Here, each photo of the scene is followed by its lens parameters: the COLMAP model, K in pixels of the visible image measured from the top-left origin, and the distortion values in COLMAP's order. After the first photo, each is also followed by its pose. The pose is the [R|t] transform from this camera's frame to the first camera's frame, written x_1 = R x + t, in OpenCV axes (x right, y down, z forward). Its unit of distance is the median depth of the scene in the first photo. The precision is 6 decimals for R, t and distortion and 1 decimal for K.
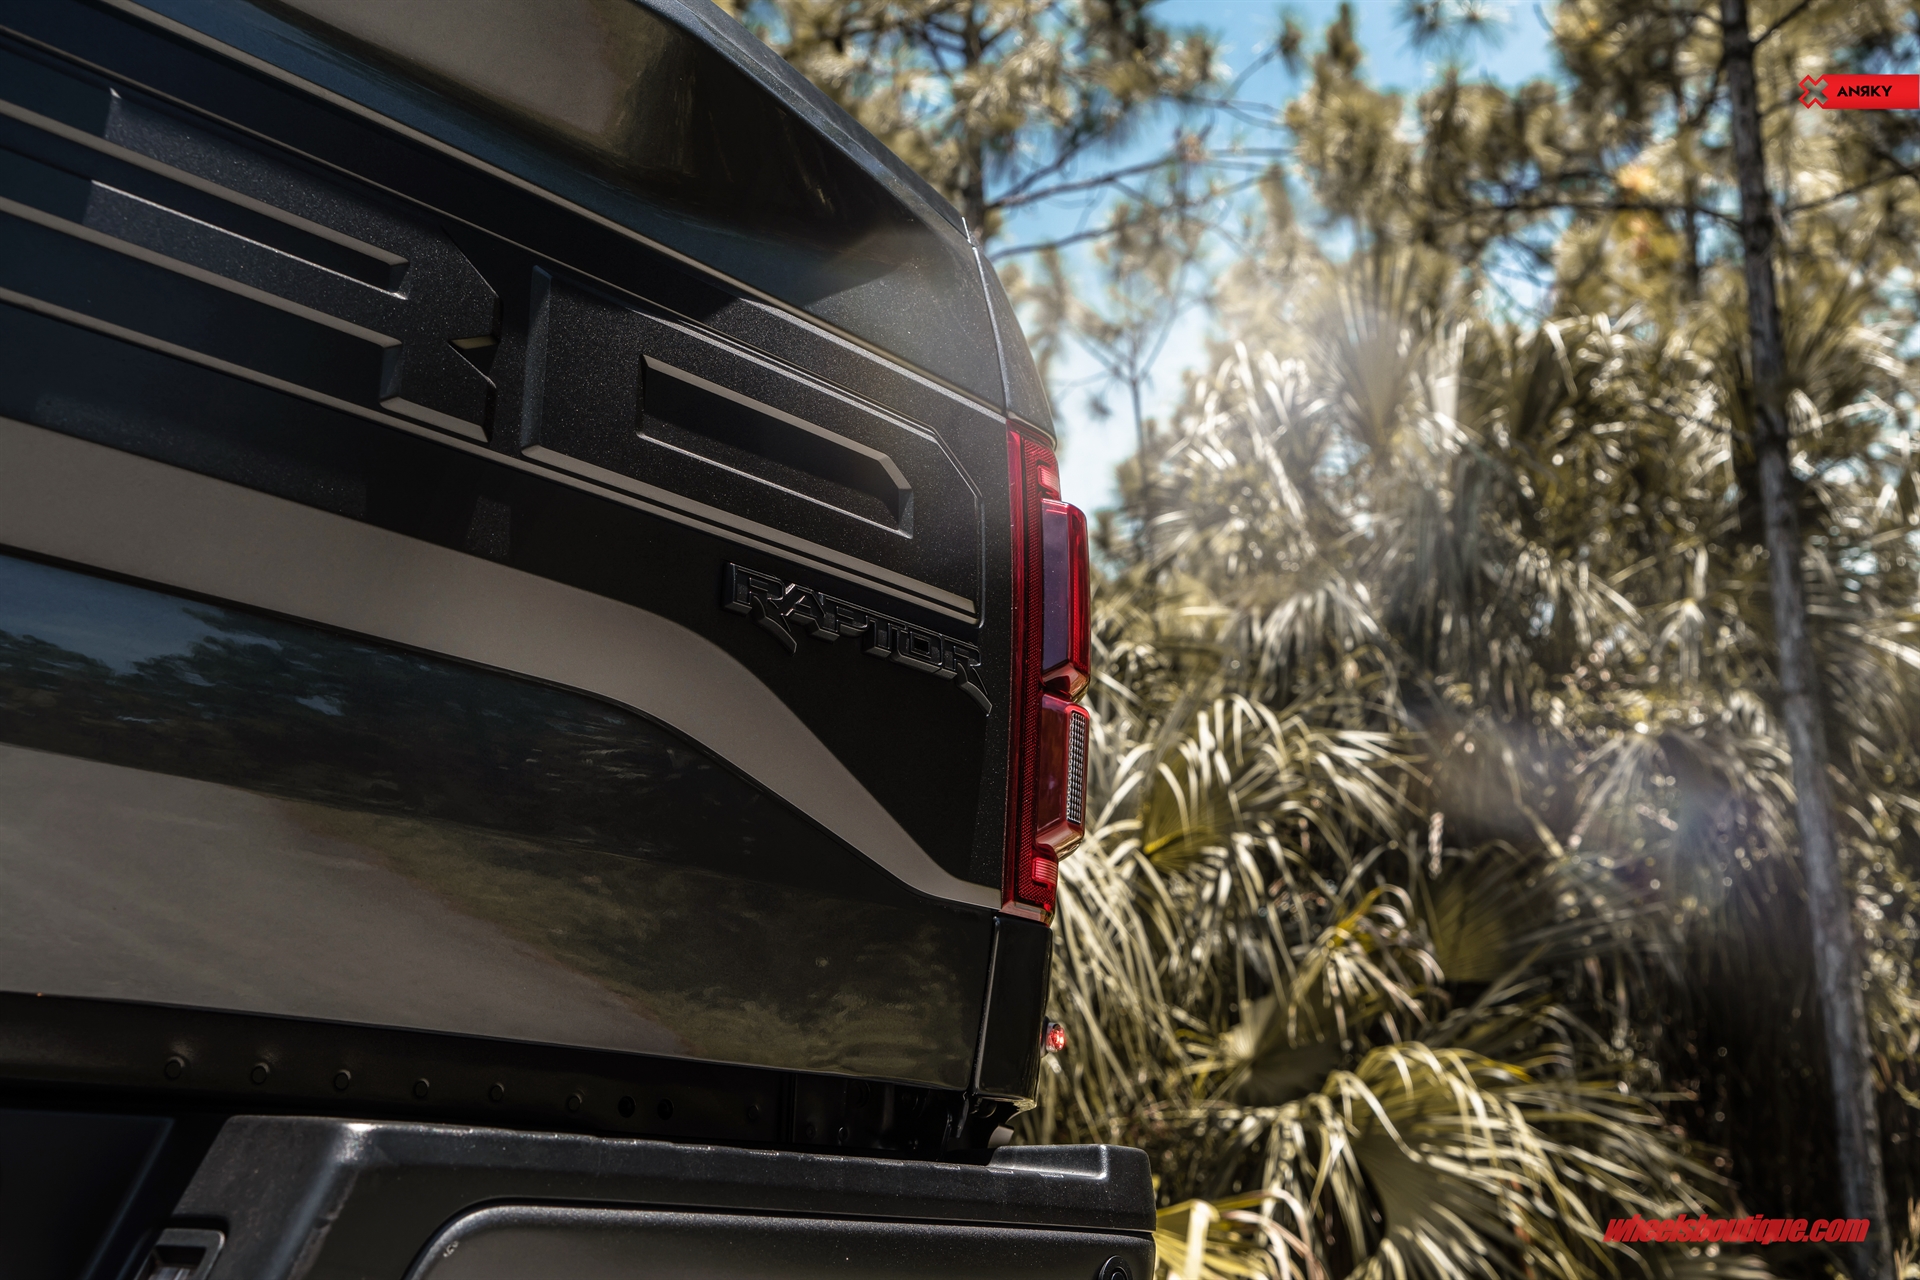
lens RADIAL K [[2224.3, 0, 960.7], [0, 2224.3, 640.2], [0, 0, 1]] dist [0.009354, 0.000000]
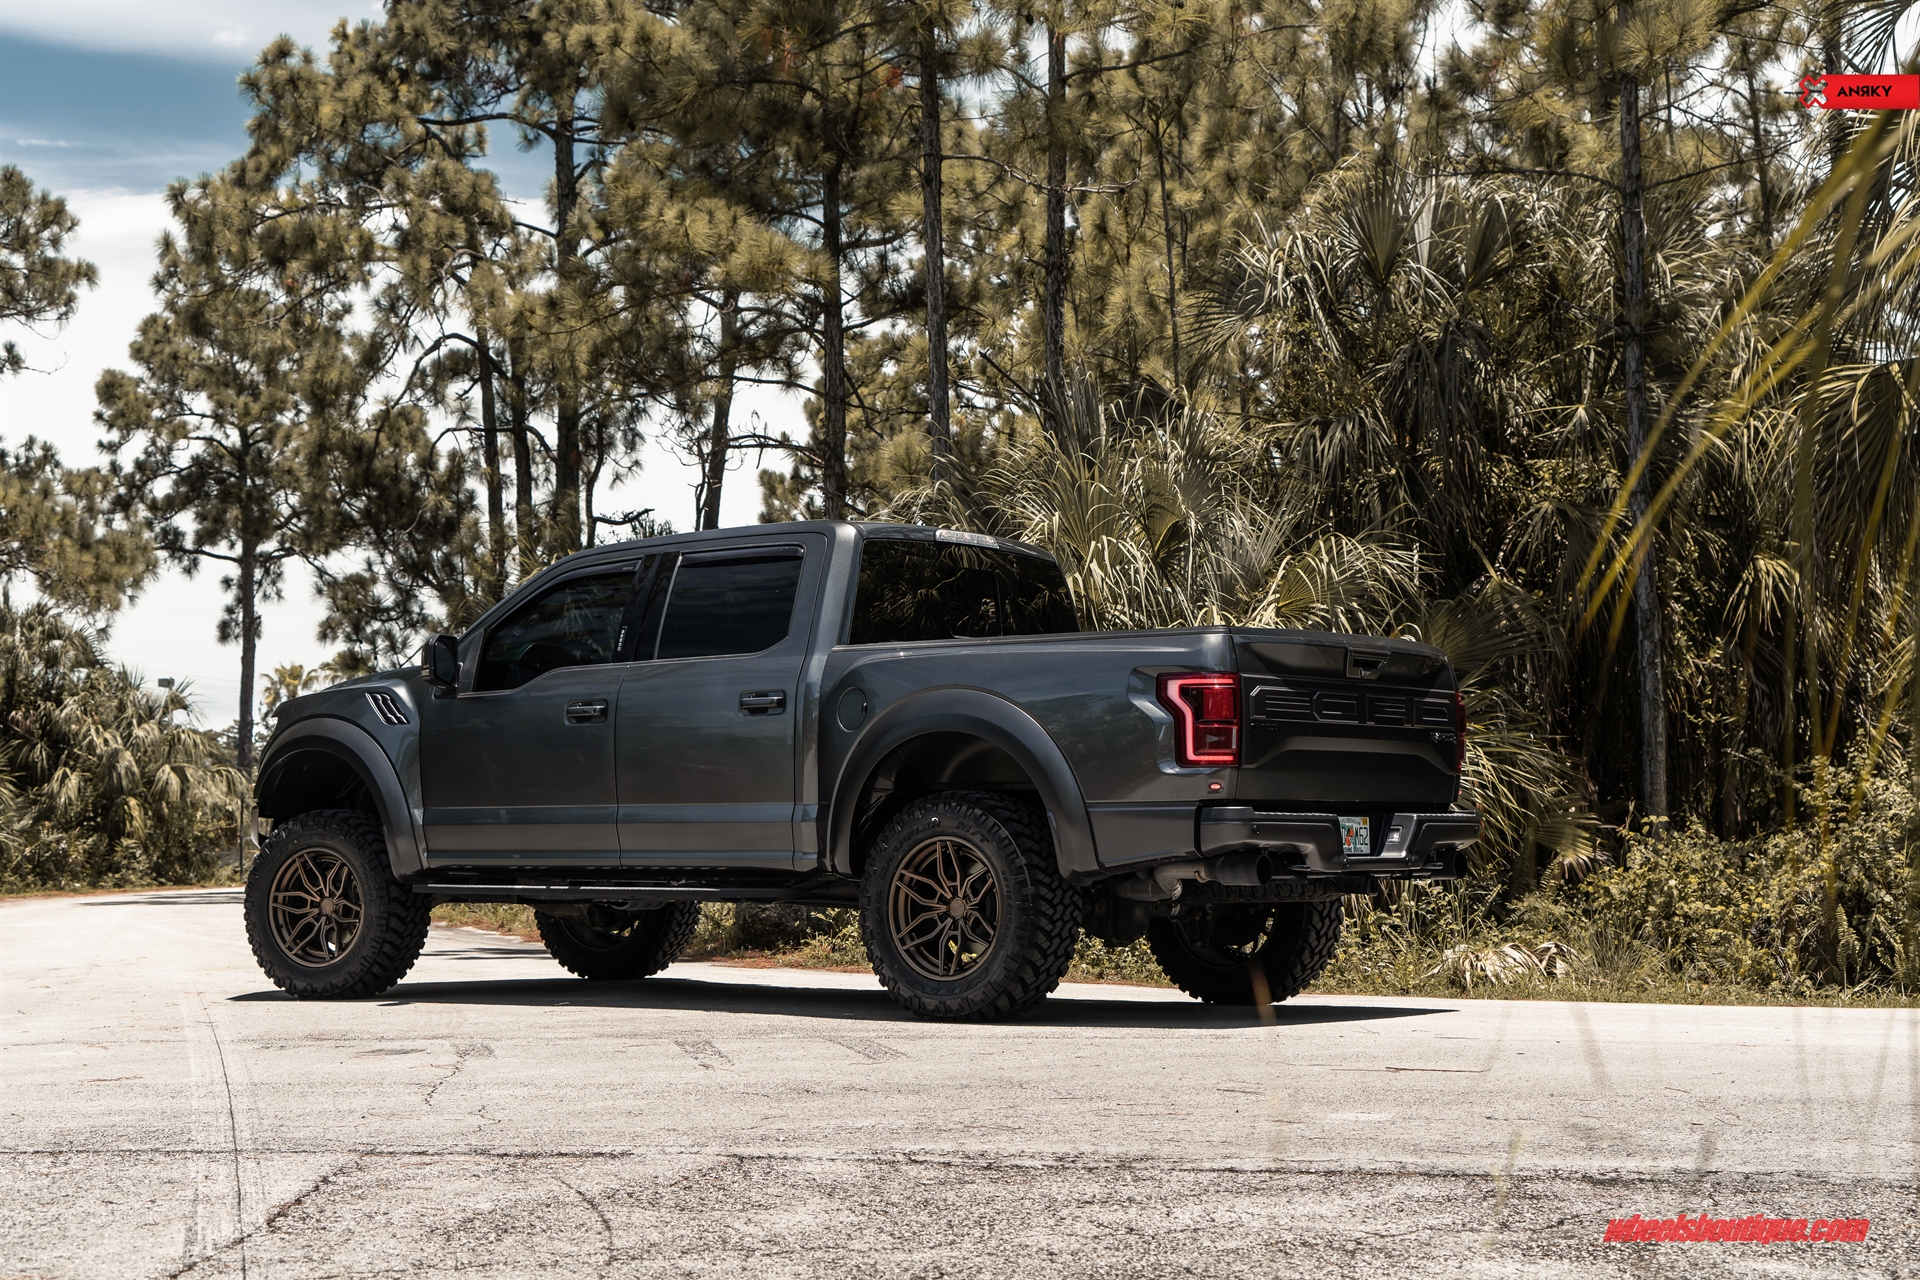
lens RADIAL K [[2789.1, 0, 960.0], [0, 2789.1, 638.7], [0, 0, 1]] dist [-0.017316, 0.000000]
pose [[0.995618, -0.012666, 0.092656, -0.446822], [-0.007235, 0.977383, 0.211351, -0.410967], [-0.093237, -0.211095, 0.973008, -1.379484]]
